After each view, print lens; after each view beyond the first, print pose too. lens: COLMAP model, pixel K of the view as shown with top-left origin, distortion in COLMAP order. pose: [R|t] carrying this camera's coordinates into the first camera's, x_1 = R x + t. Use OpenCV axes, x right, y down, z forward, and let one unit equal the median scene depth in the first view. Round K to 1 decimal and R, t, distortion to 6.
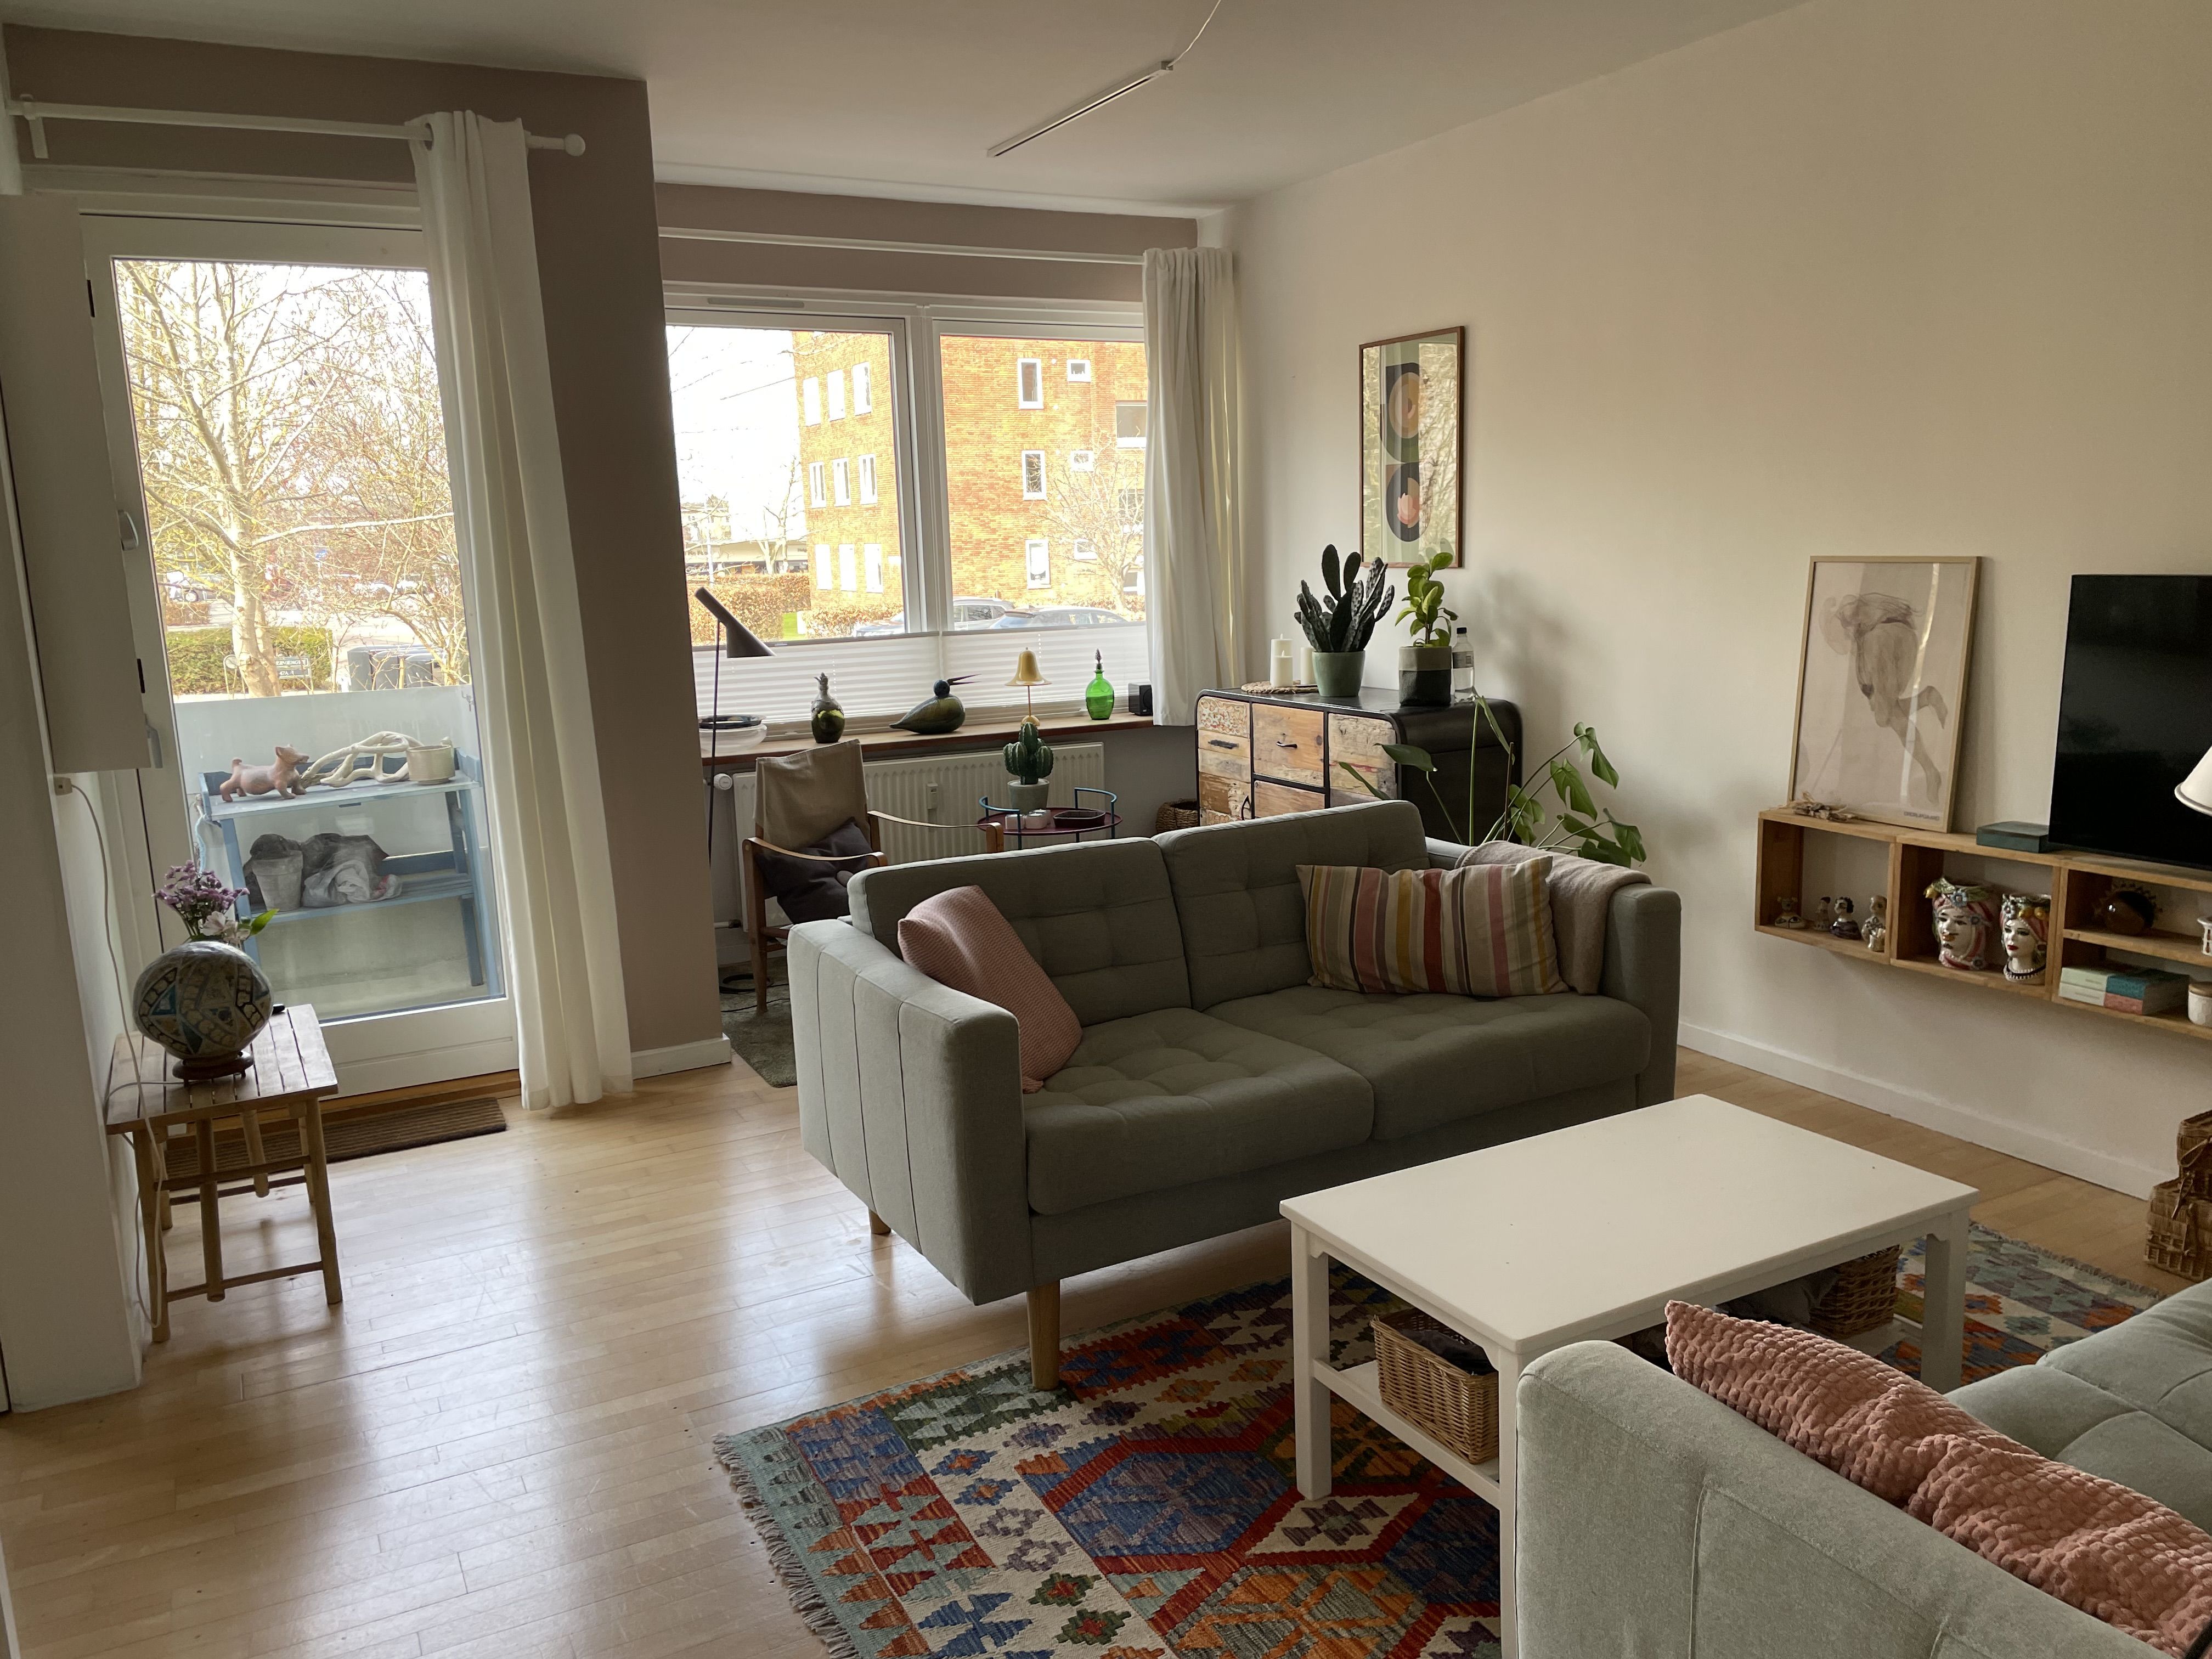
lens RADIAL K [[1669.2, 0, 1121.4], [0, 1669.2, 838.1], [0, 0, 1]] dist [0.054301, -0.001706]
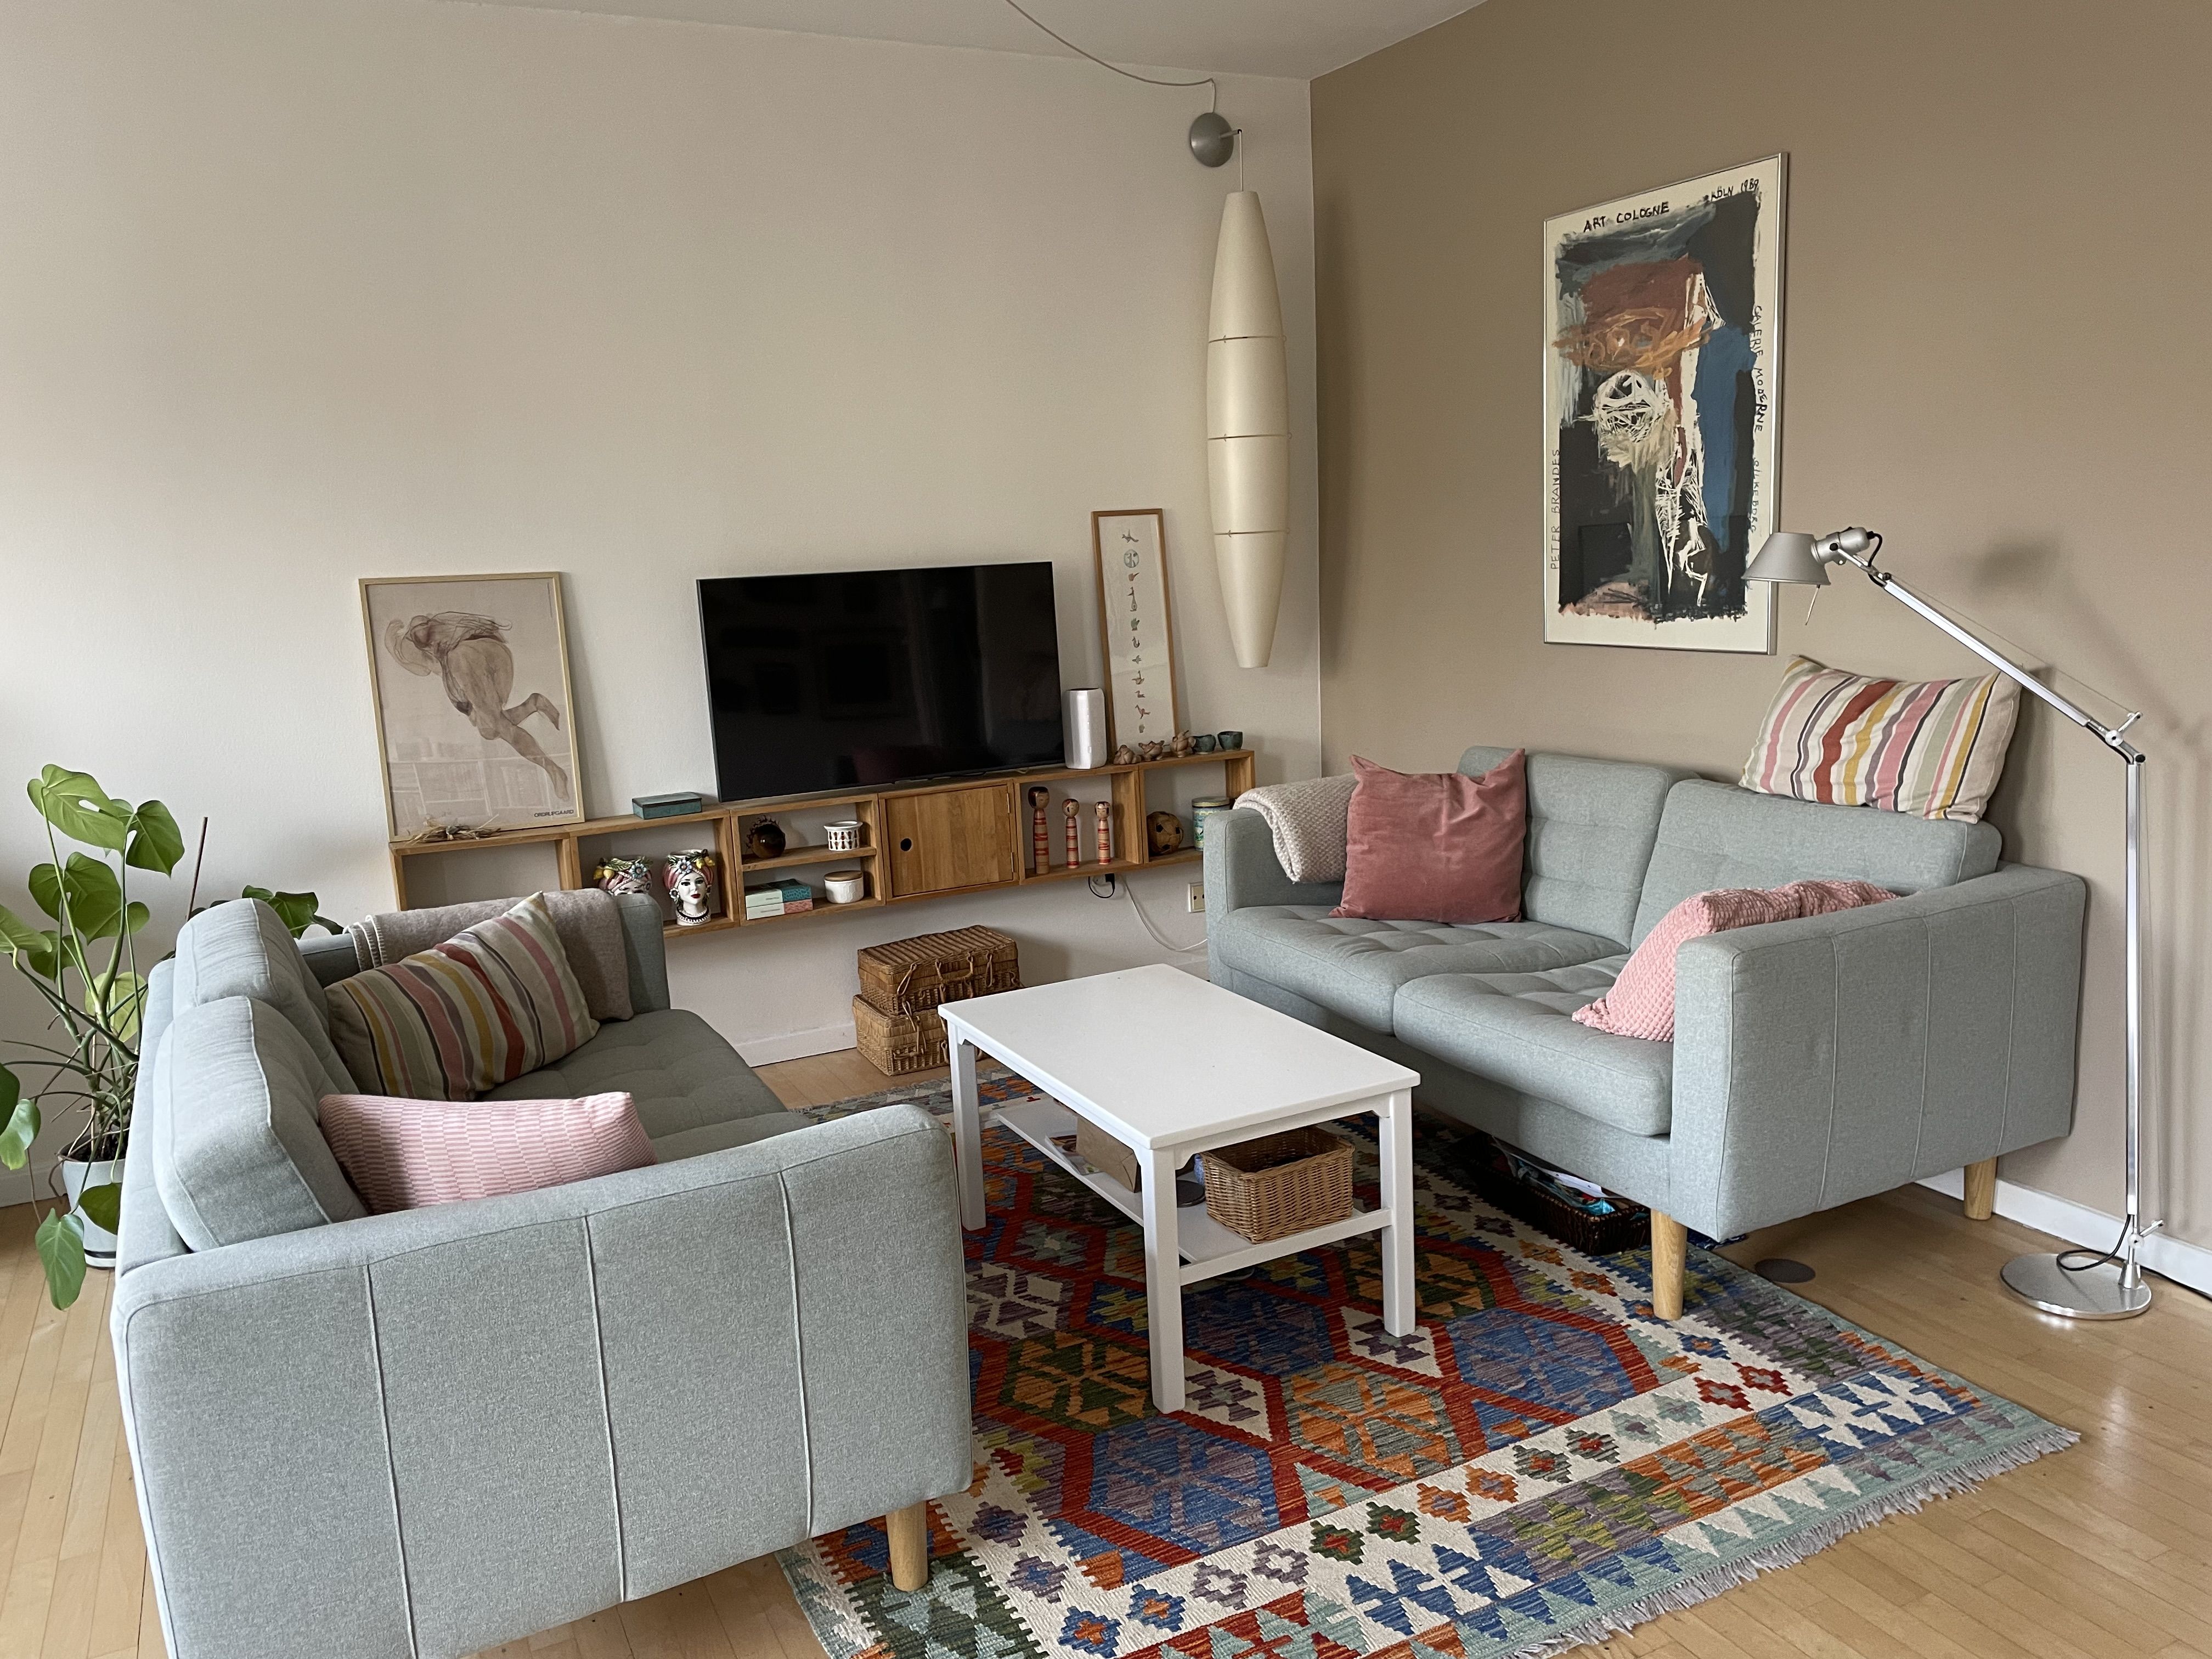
lens RADIAL K [[1669.2, 0, 1125.0], [0, 1669.2, 822.2], [0, 0, 1]] dist [0.054301, -0.001706]
pose [[0.020353, -0.142828, 0.989538, -0.811772], [0.223568, 0.965331, 0.134736, -0.100128], [-0.974476, 0.218487, 0.051579, 0.841410]]
